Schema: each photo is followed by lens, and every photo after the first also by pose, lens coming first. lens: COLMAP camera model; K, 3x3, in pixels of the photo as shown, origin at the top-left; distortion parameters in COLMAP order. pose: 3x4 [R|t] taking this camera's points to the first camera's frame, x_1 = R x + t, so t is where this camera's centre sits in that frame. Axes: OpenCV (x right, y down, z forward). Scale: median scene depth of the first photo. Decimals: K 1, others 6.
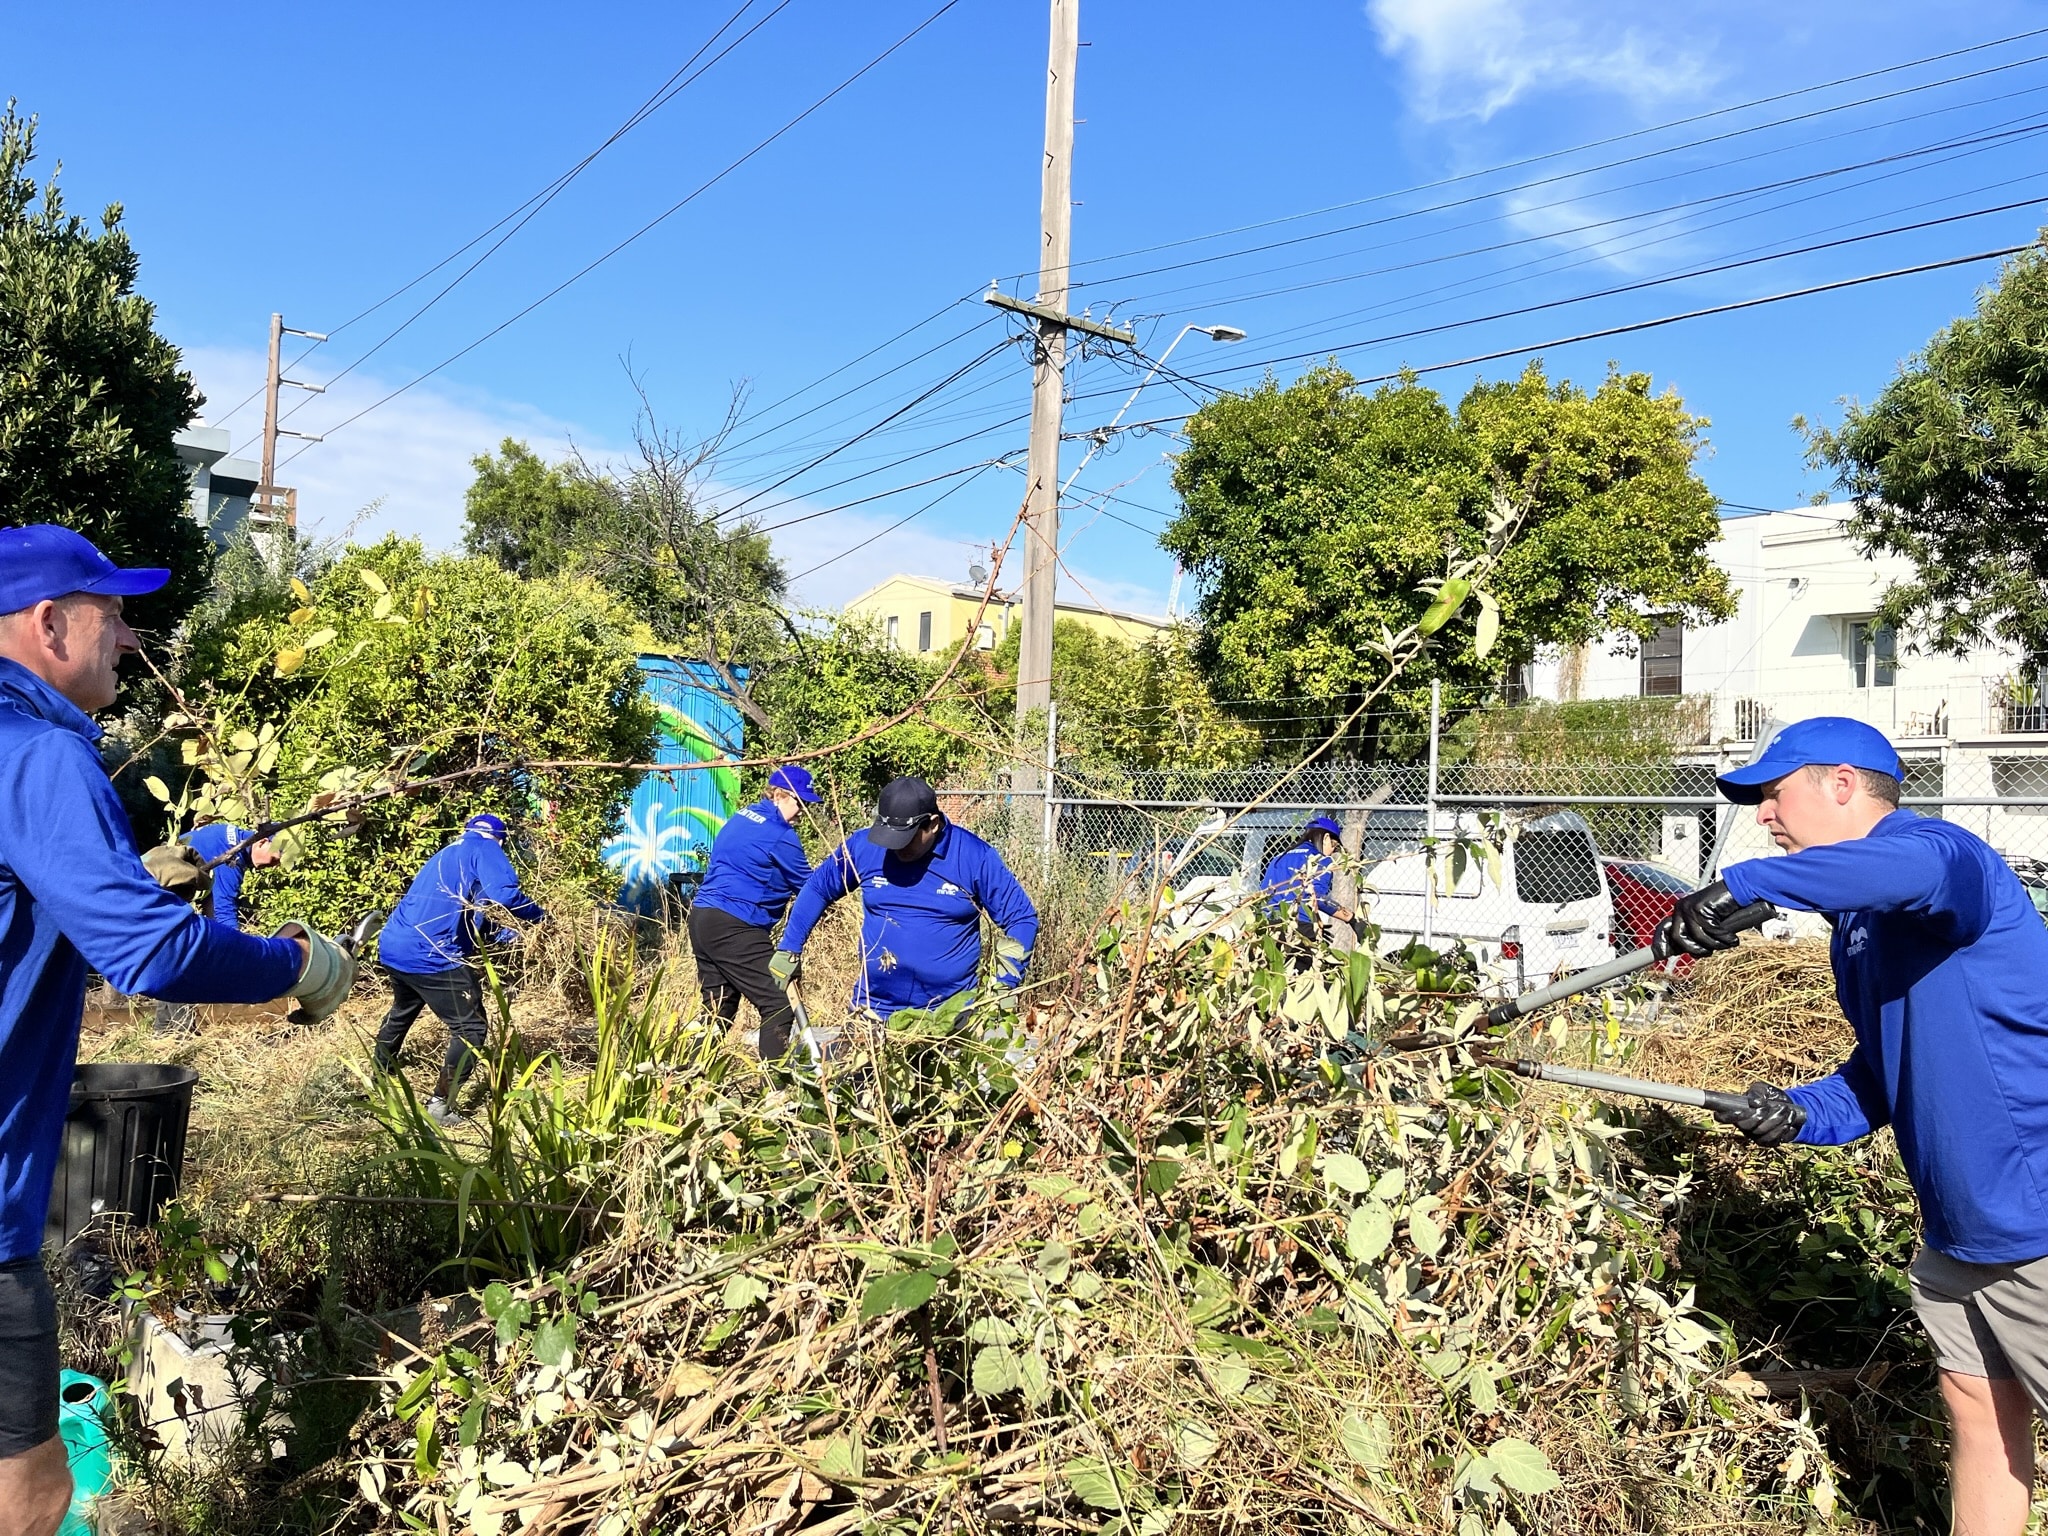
lens RADIAL K [[1558.1, 0, 1019.2], [0, 1558.1, 762.8], [0, 0, 1]] dist [0.030355, 0.001234]
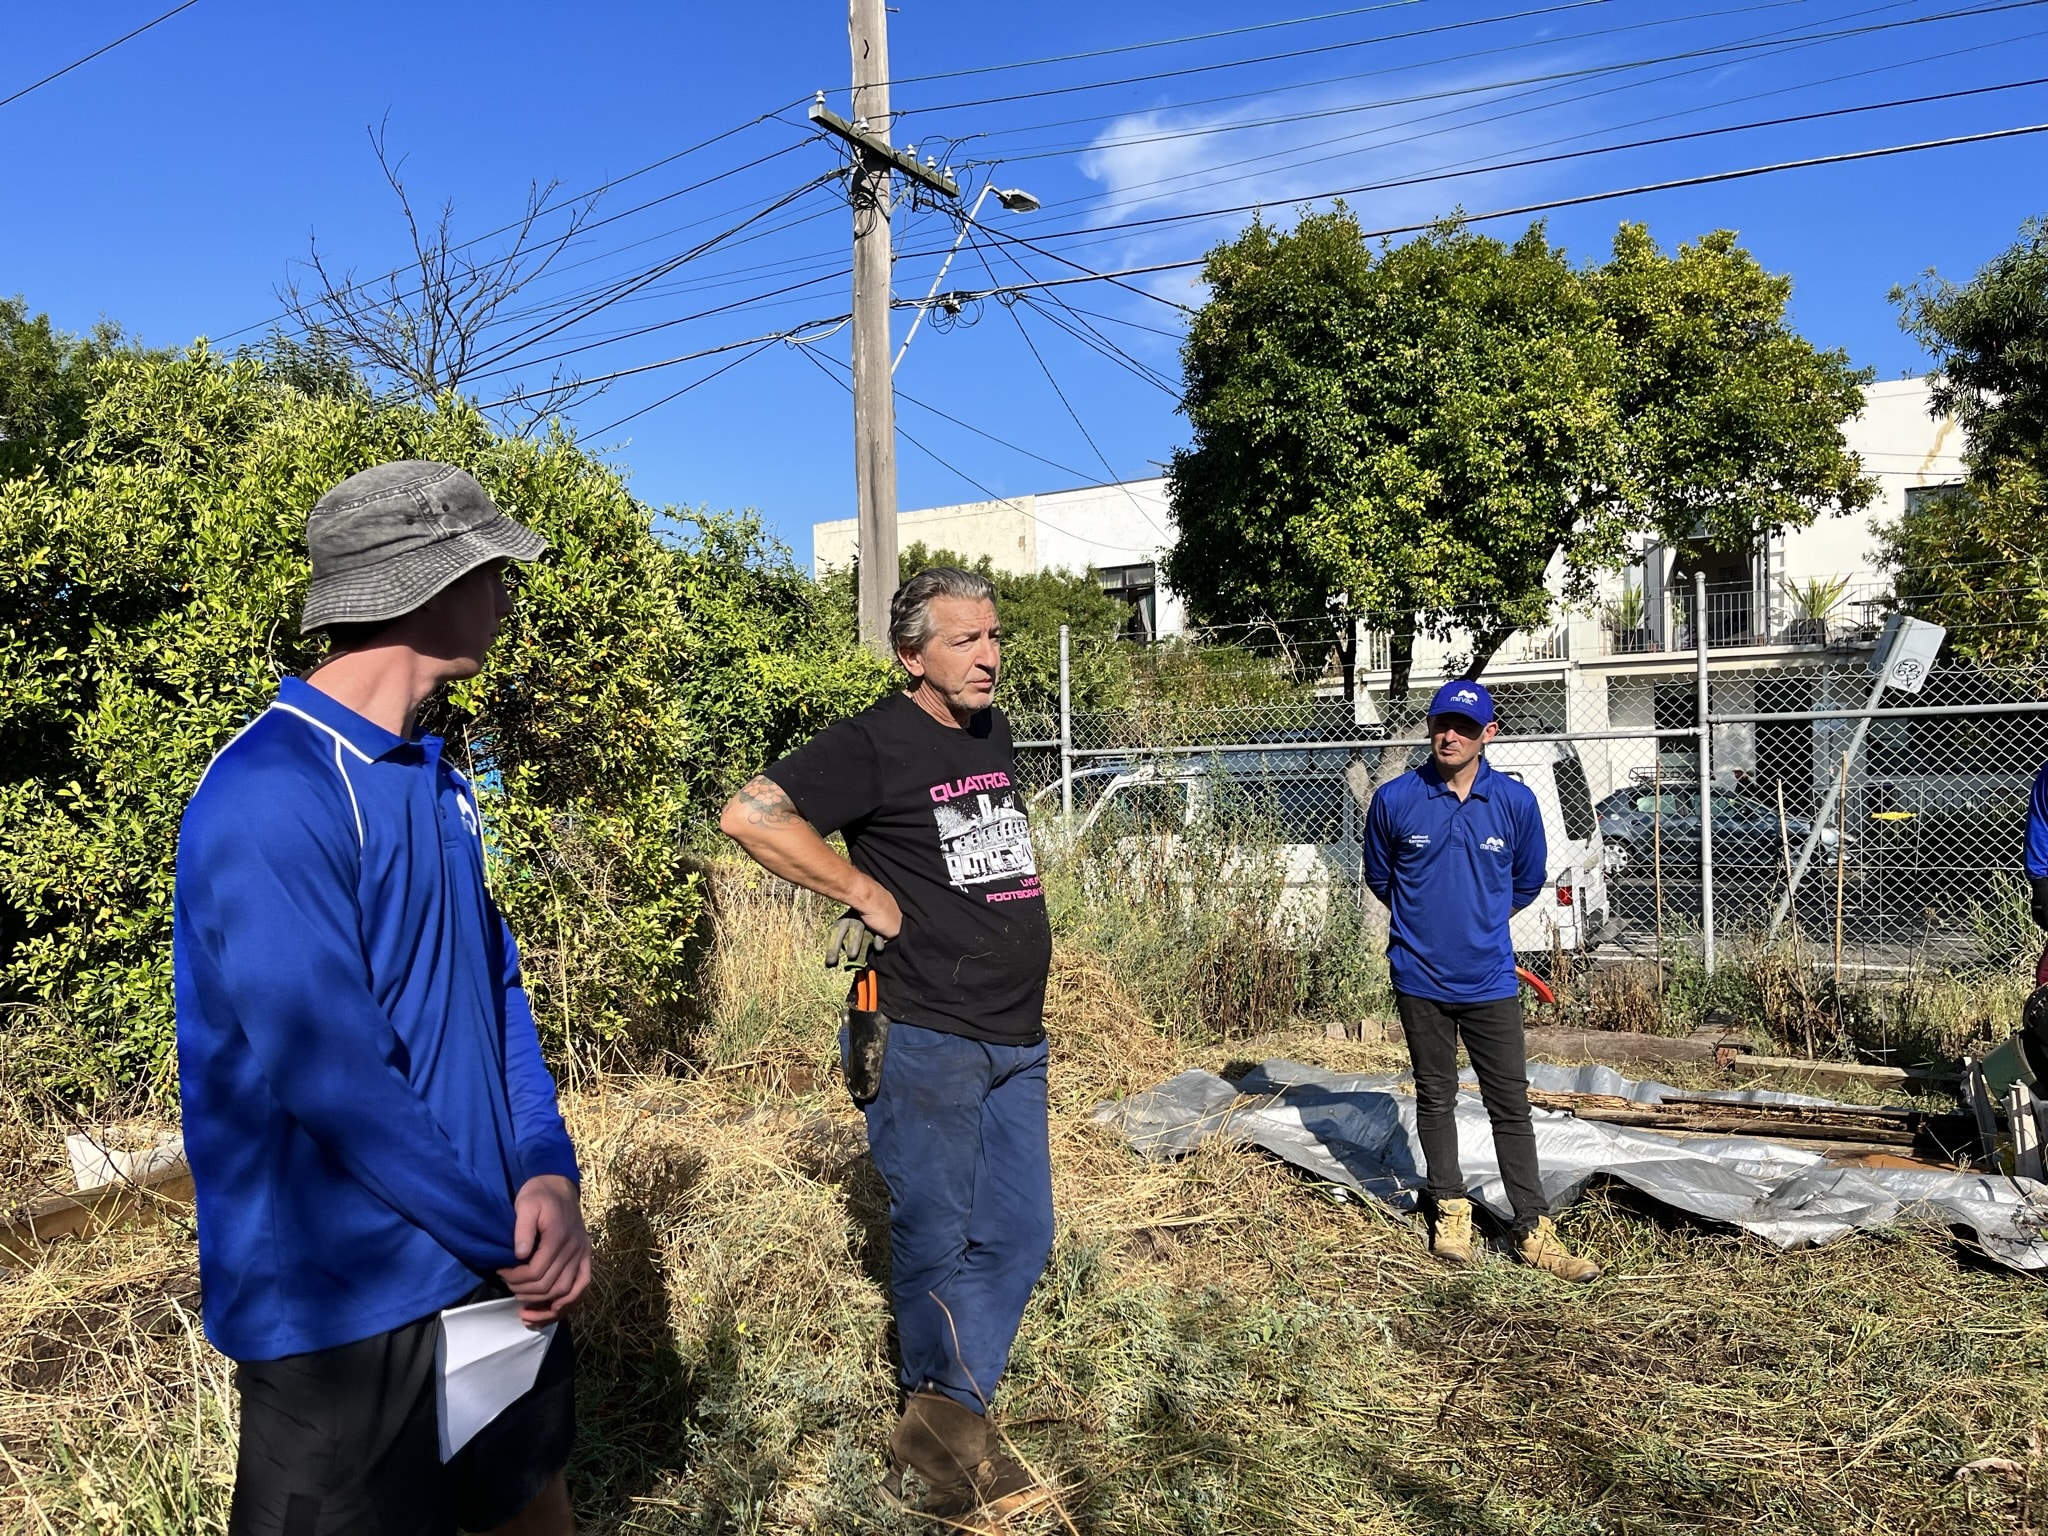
lens RADIAL K [[1558.1, 0, 1033.6], [0, 1558.1, 780.3], [0, 0, 1]] dist [0.030355, 0.001234]
pose [[0.922853, -0.058398, 0.380700, -0.226623], [0.044249, 0.997969, 0.045822, 0.001527], [-0.382603, -0.025441, 0.923563, 0.227264]]
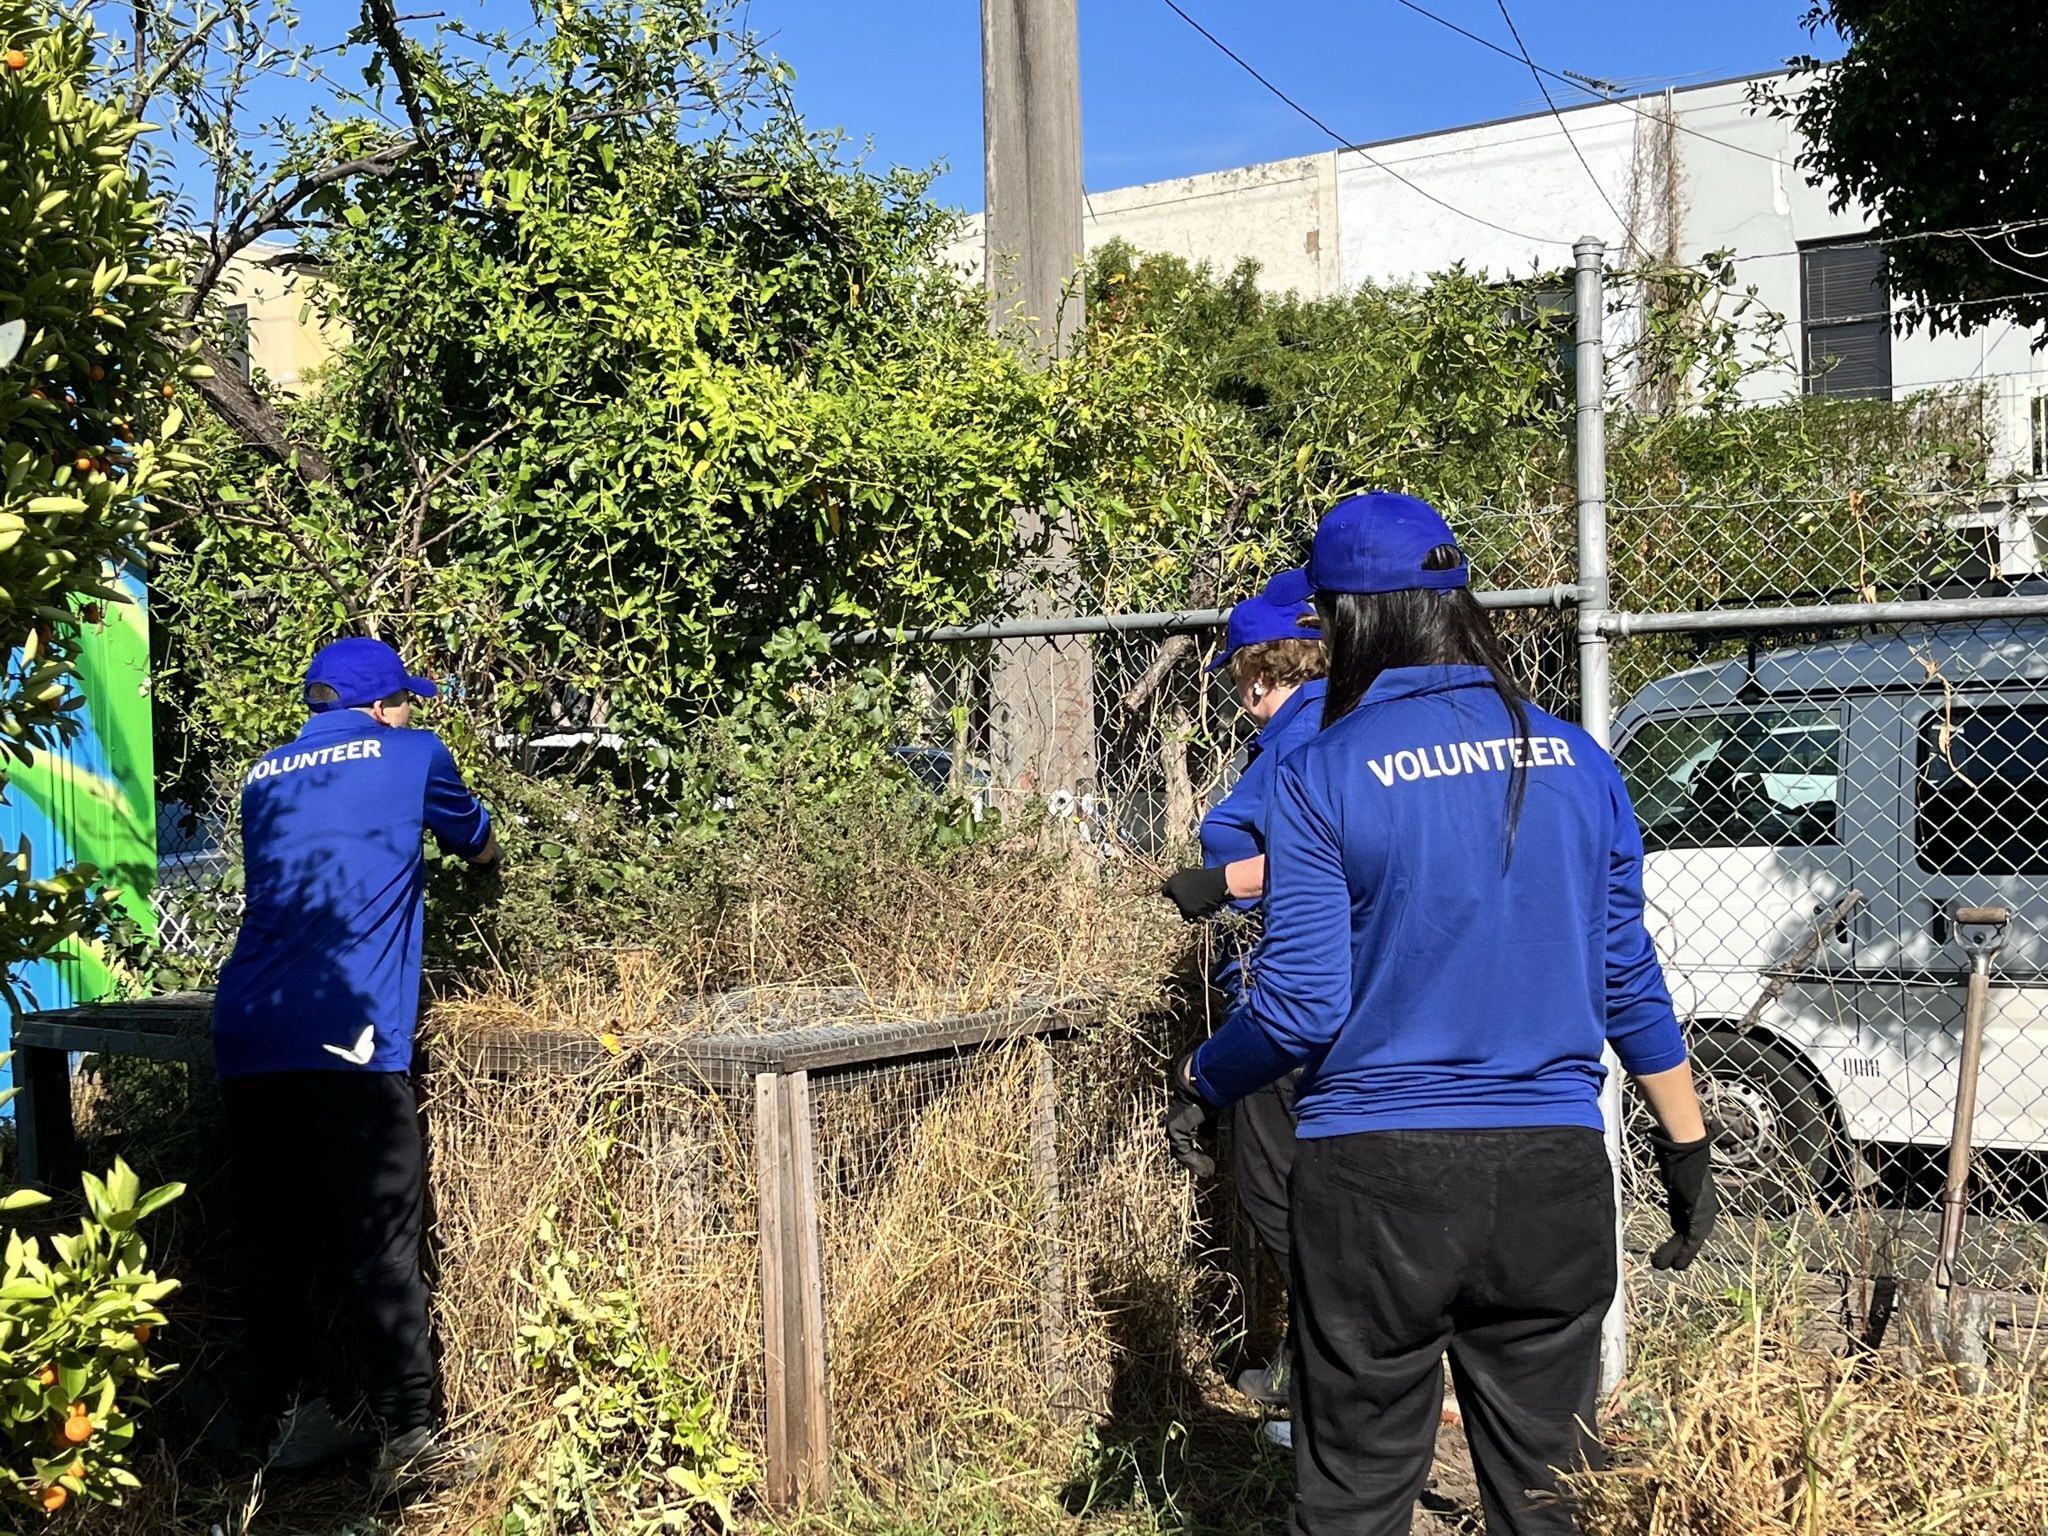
lens RADIAL K [[2552.9, 0, 1024.2], [0, 2552.9, 771.3], [0, 0, 1]] dist [0.026857, 0.000000]
pose [[0.957646, -0.071012, 0.279053, -0.148497], [0.054348, 0.996271, 0.067016, 0.011777], [-0.282772, -0.049012, 0.957934, 0.481994]]
